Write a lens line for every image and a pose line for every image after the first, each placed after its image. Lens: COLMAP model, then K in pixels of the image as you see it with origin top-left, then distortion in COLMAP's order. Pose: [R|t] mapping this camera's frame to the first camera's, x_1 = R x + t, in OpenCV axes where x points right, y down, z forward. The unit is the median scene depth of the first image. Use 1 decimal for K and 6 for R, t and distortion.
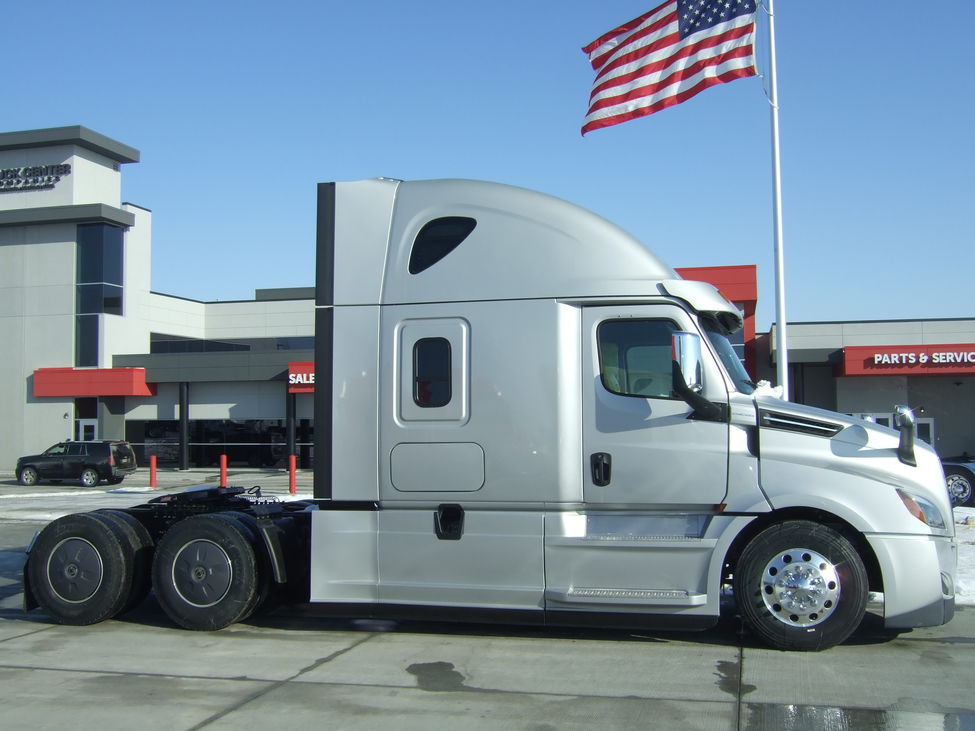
lens RADIAL K [[1014.6, 0, 487.5], [0, 1014.6, 365.5], [0, 0, 1]] dist [-0.081306, -0.001439]
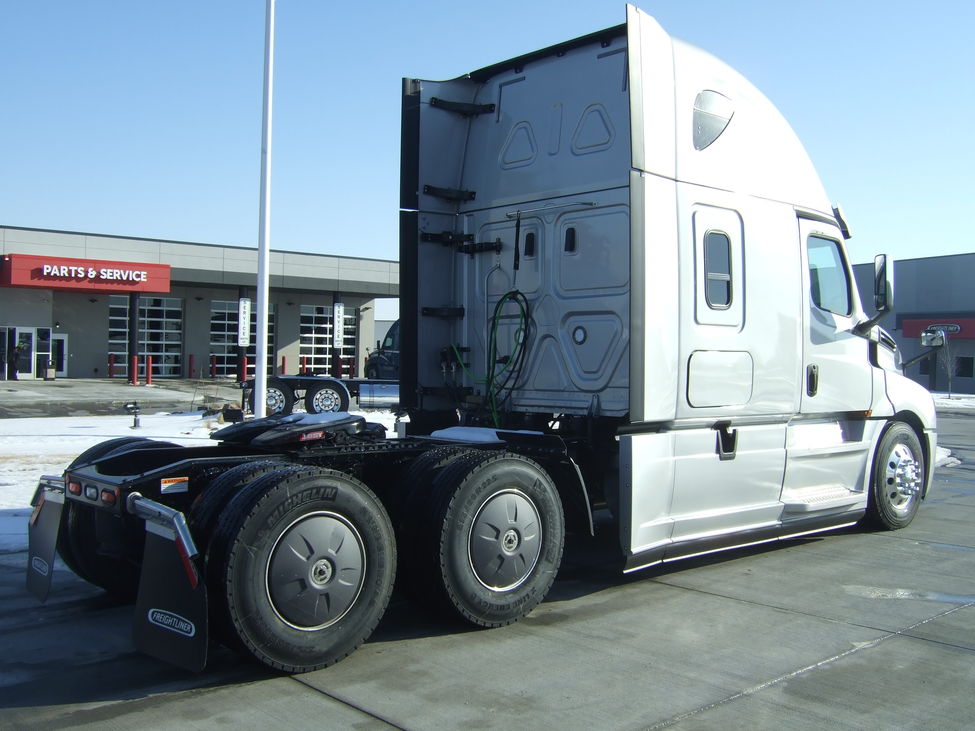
lens RADIAL K [[1014.6, 0, 487.5], [0, 1014.6, 365.5], [0, 0, 1]] dist [-0.081306, -0.001439]
pose [[0.574672, 0.006862, 0.818355, -0.146172], [-0.074630, 0.996238, 0.044054, 0.010820], [-0.814974, -0.086391, 0.573022, 0.110196]]
